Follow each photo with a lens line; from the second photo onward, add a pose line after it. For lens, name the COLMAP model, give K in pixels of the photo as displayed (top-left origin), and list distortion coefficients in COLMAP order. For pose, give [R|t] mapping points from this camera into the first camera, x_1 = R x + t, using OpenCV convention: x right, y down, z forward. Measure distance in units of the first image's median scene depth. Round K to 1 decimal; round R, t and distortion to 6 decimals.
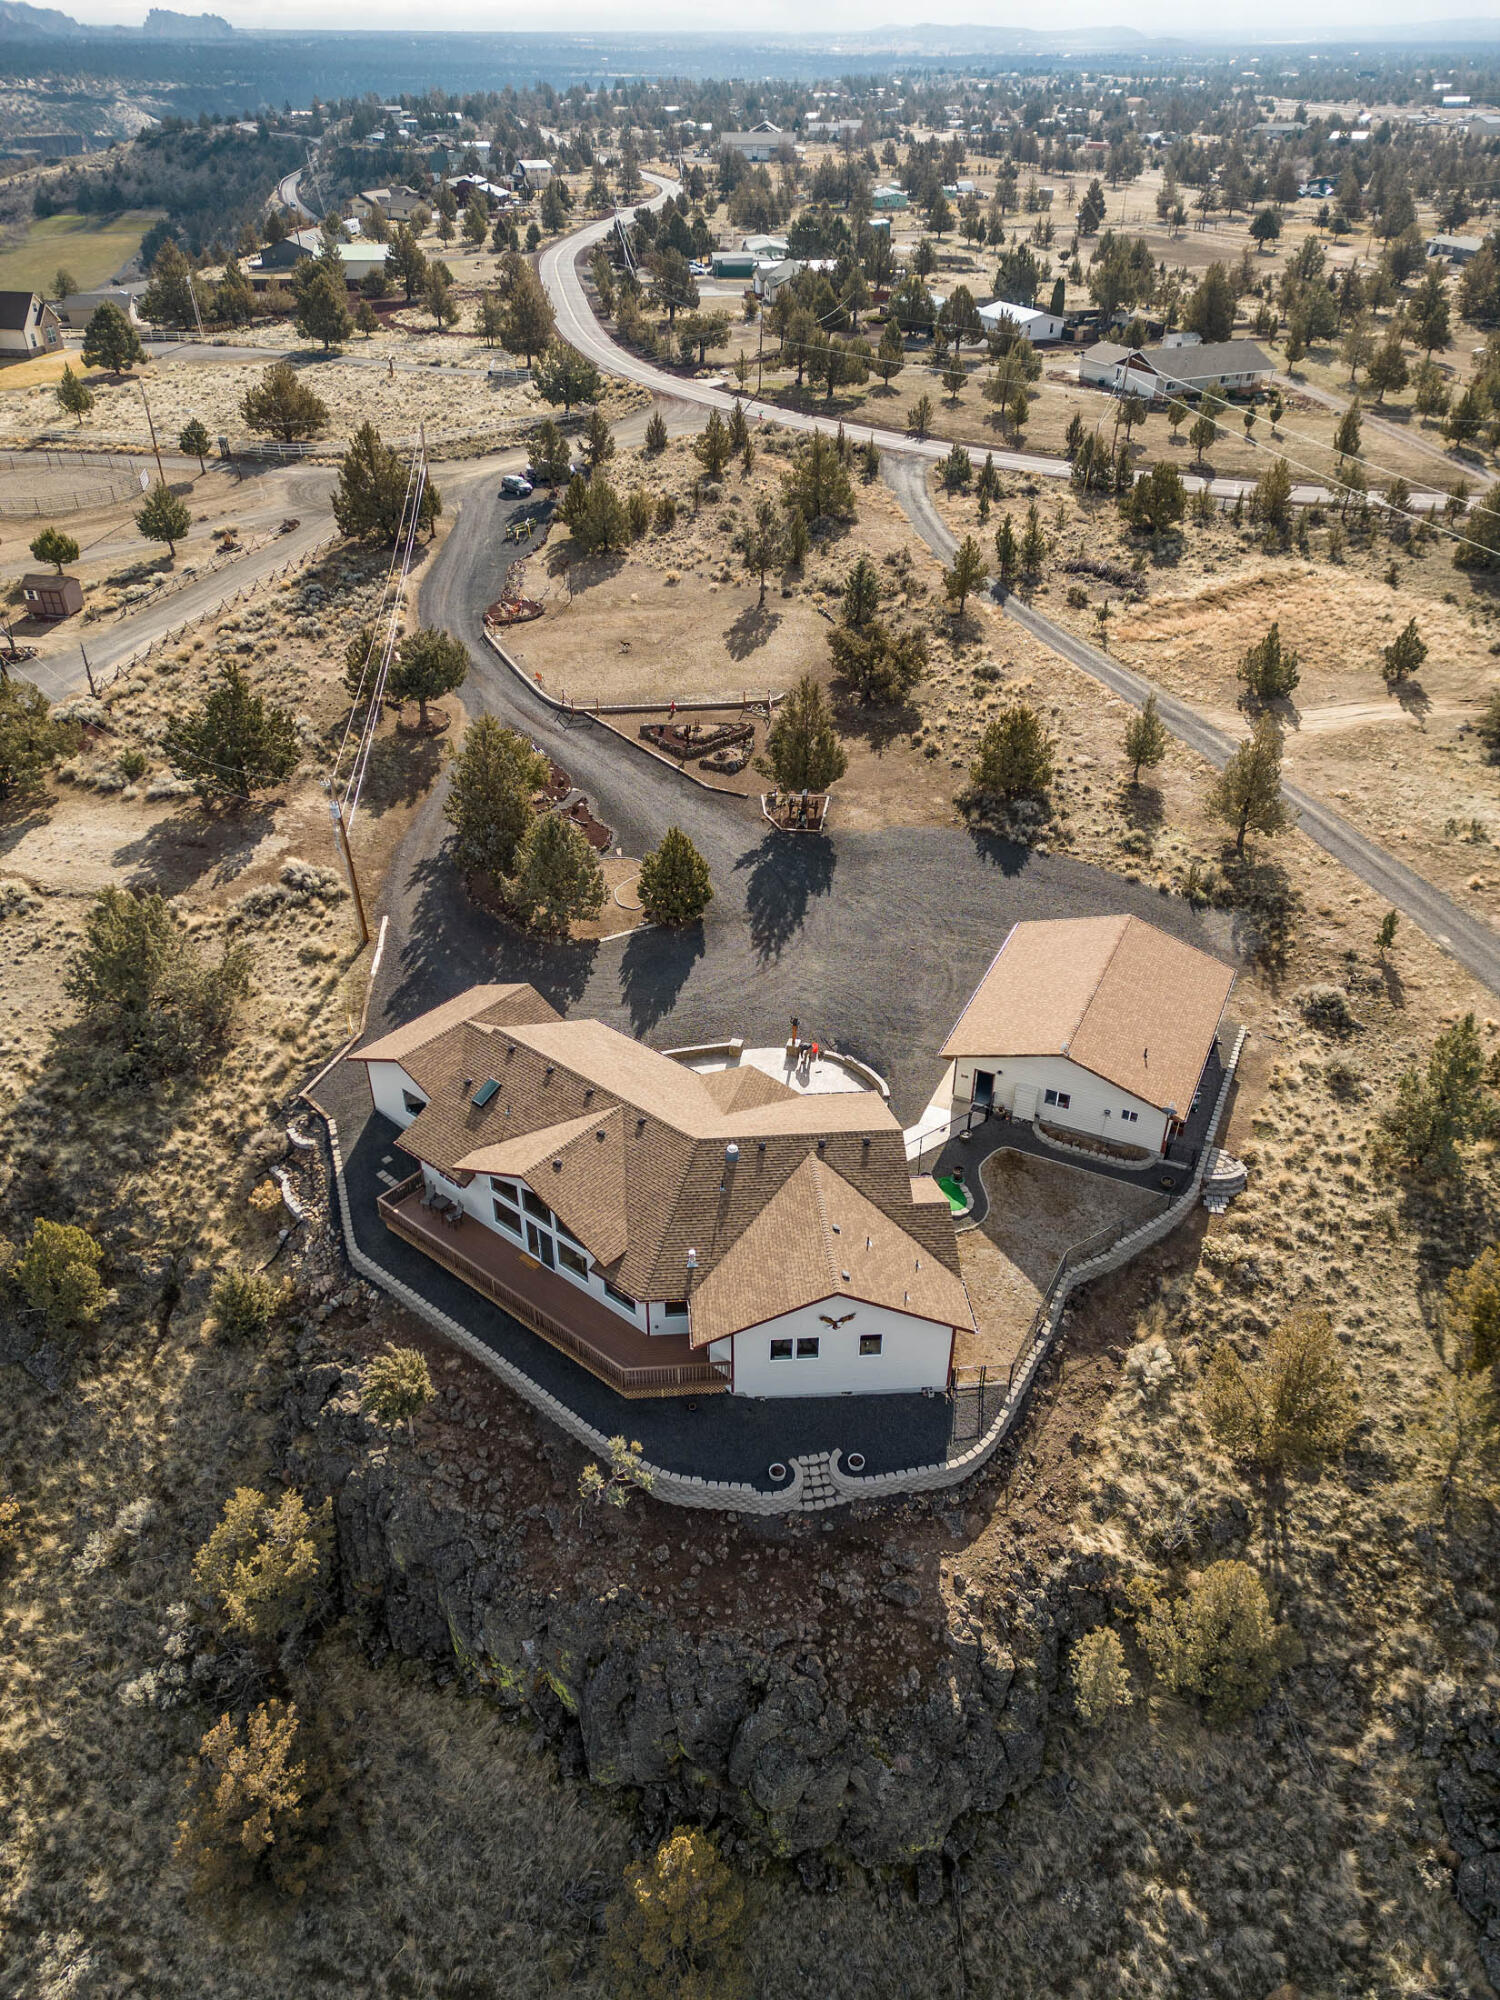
lens RADIAL K [[1382.4, 0, 739.8], [0, 1382.4, 1001.7], [0, 0, 1]] dist [0.080178, -0.071879]
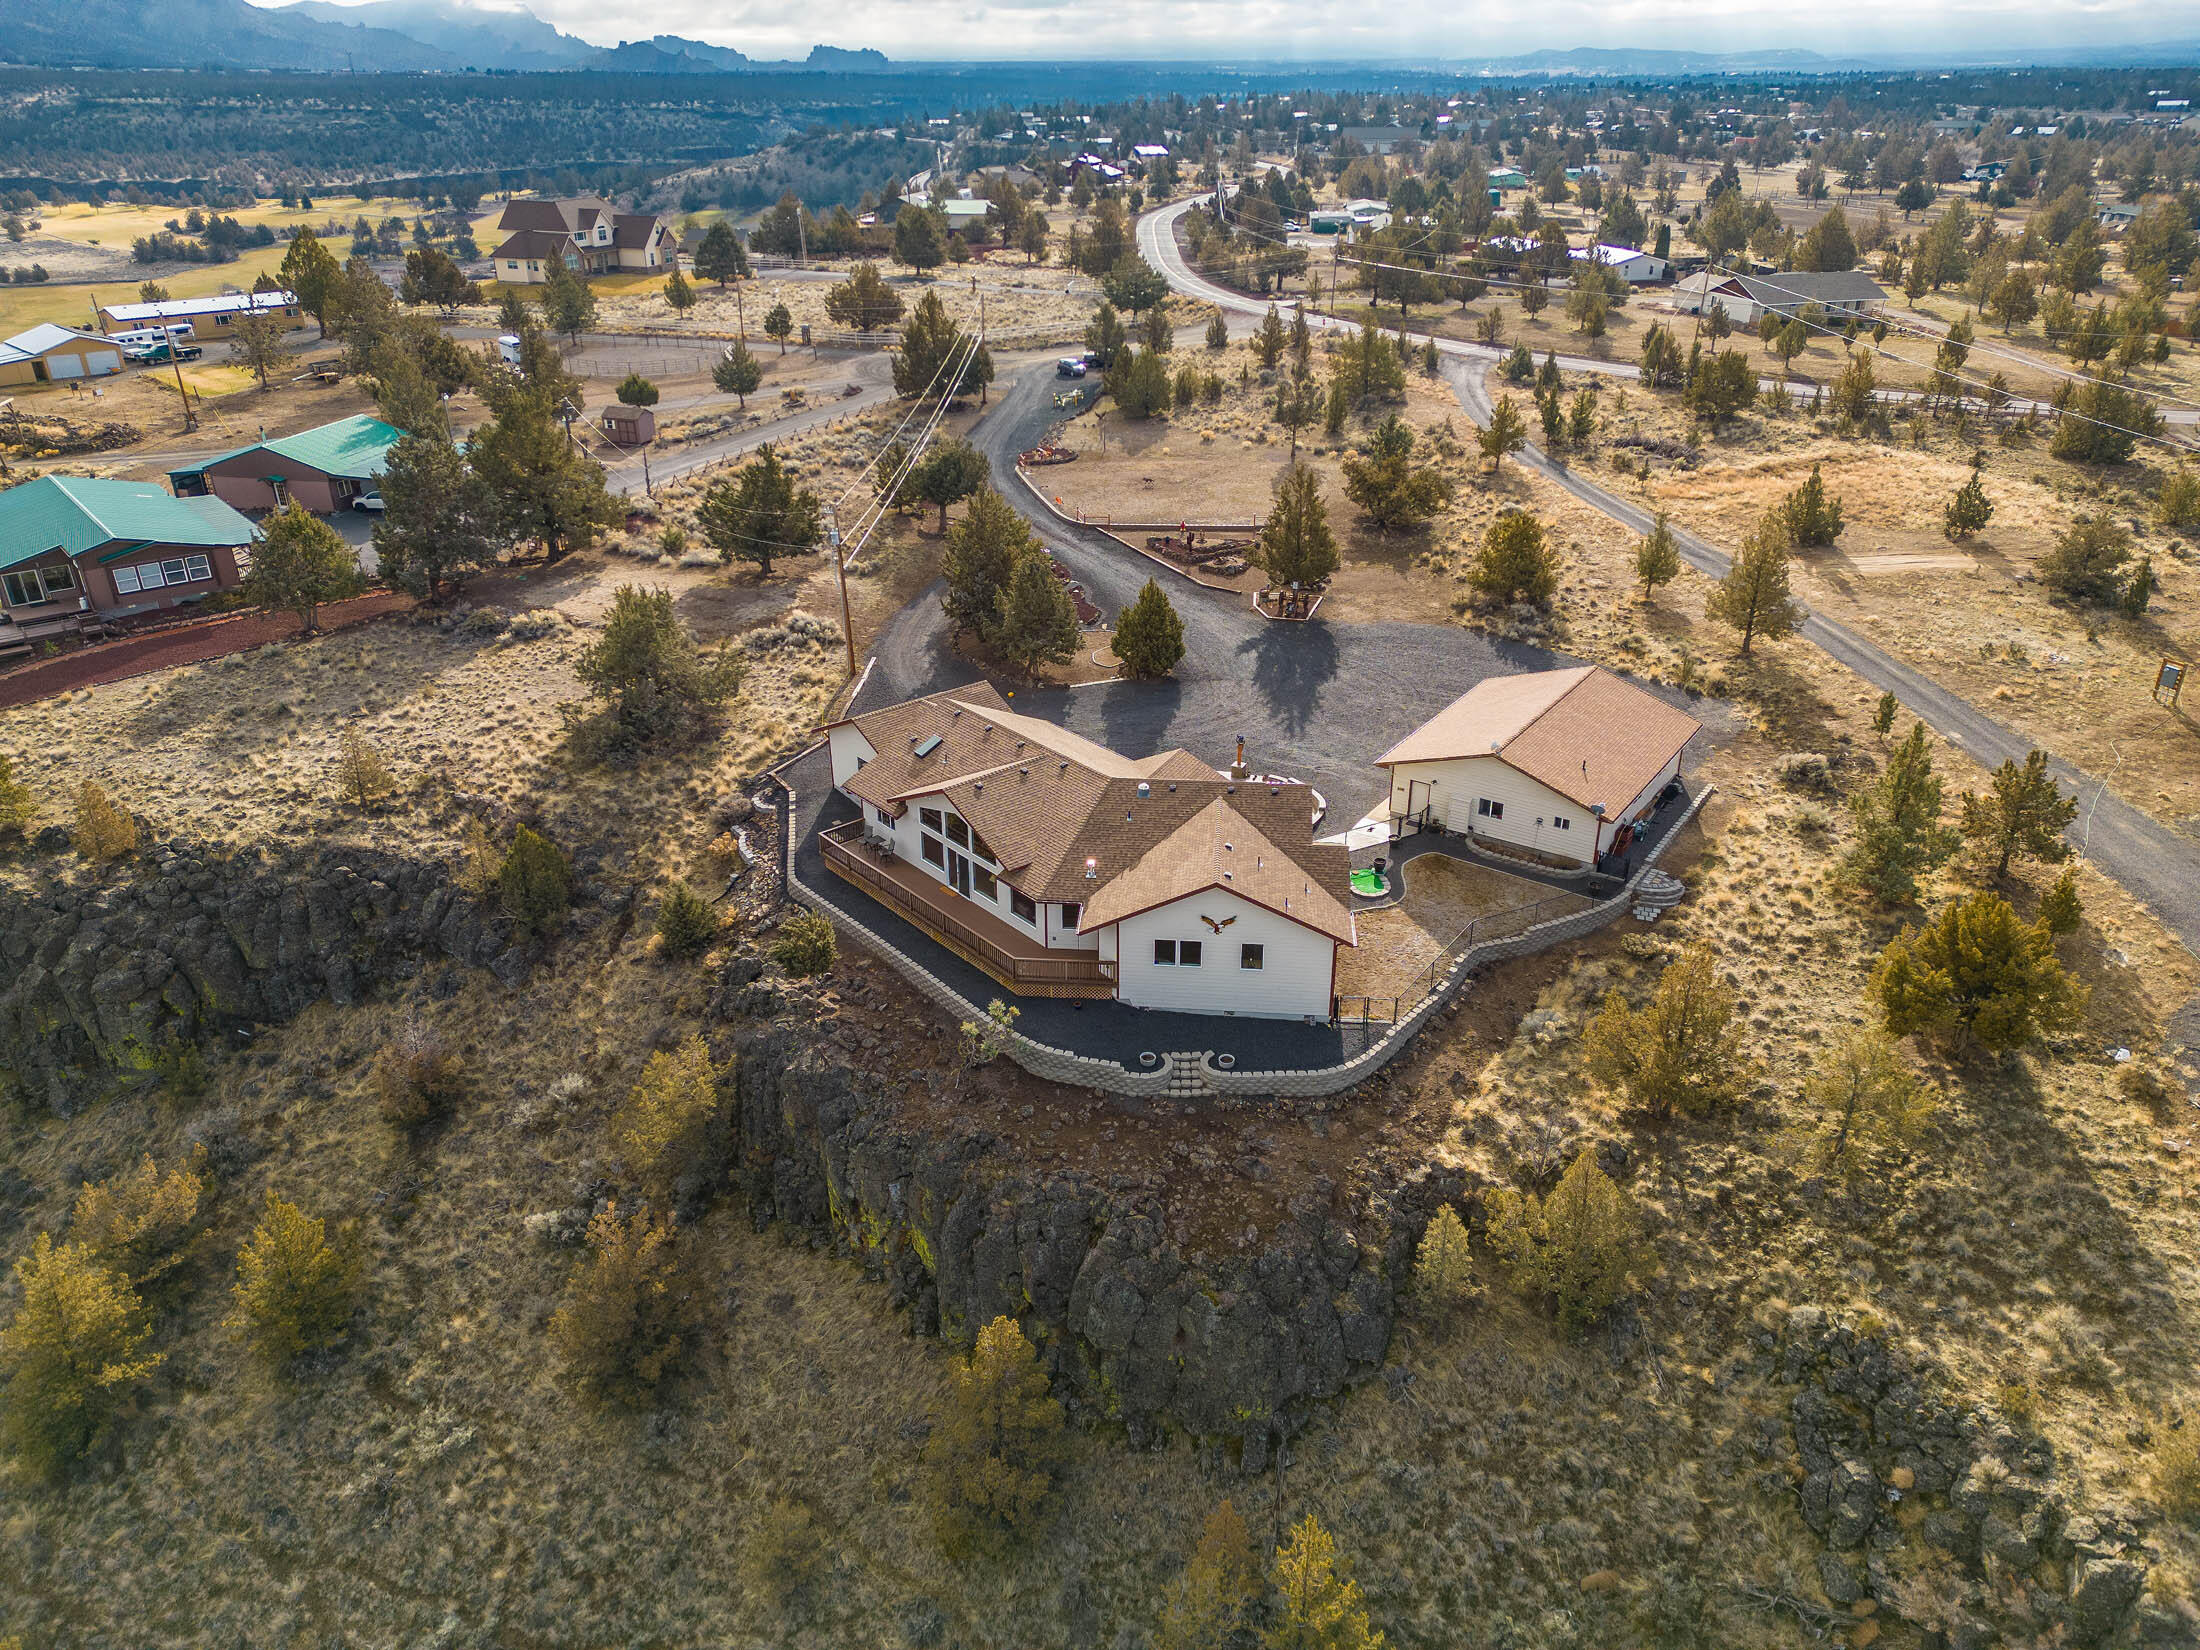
lens RADIAL K [[1520.6, 0, 1100.0], [0, 1520.6, 825.0], [0, 0, 1]] dist [0.080178, -0.071879]
pose [[0.986360, 0.070020, -0.148968, 0.116451], [-0.090593, 0.986540, -0.136131, 0.255009], [0.137431, 0.147769, 0.979427, -0.104889]]
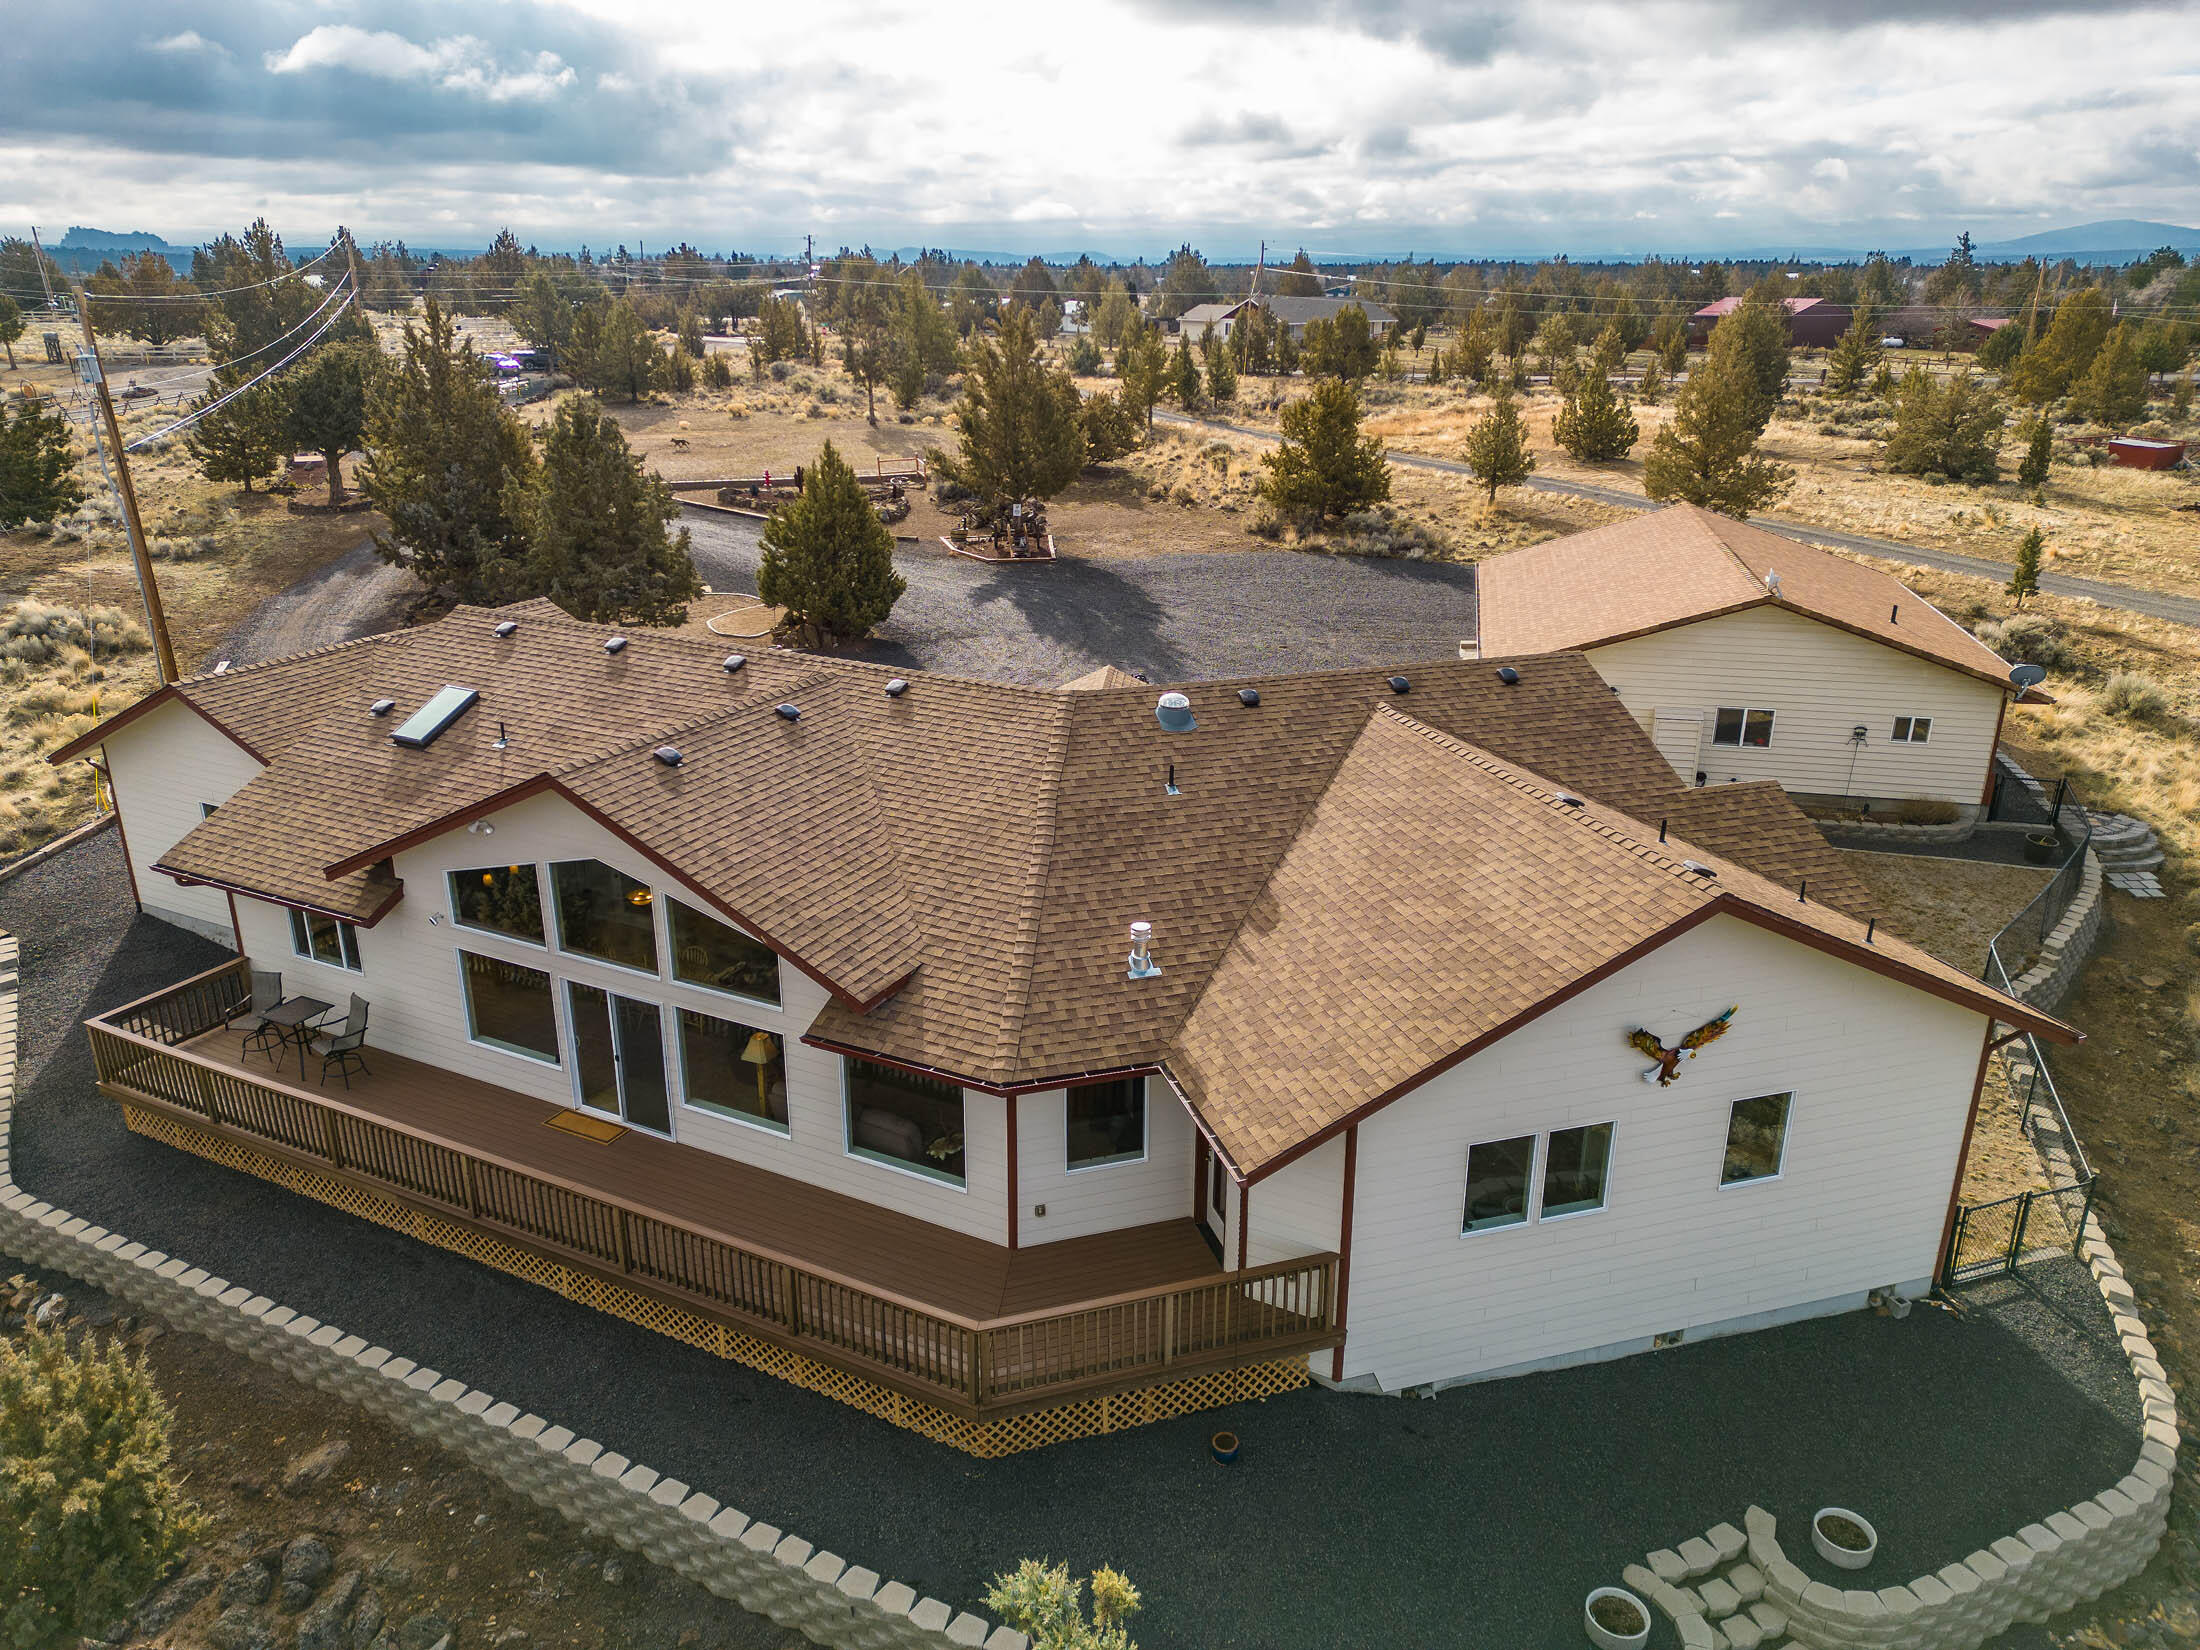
lens RADIAL K [[1520.6, 0, 1100.0], [0, 1520.6, 825.0], [0, 0, 1]] dist [0.080178, -0.071879]
pose [[0.974915, -0.072325, 0.210497, -0.093915], [0.122198, 0.964380, -0.234606, 0.196692], [-0.186031, 0.254443, 0.949026, 0.554901]]
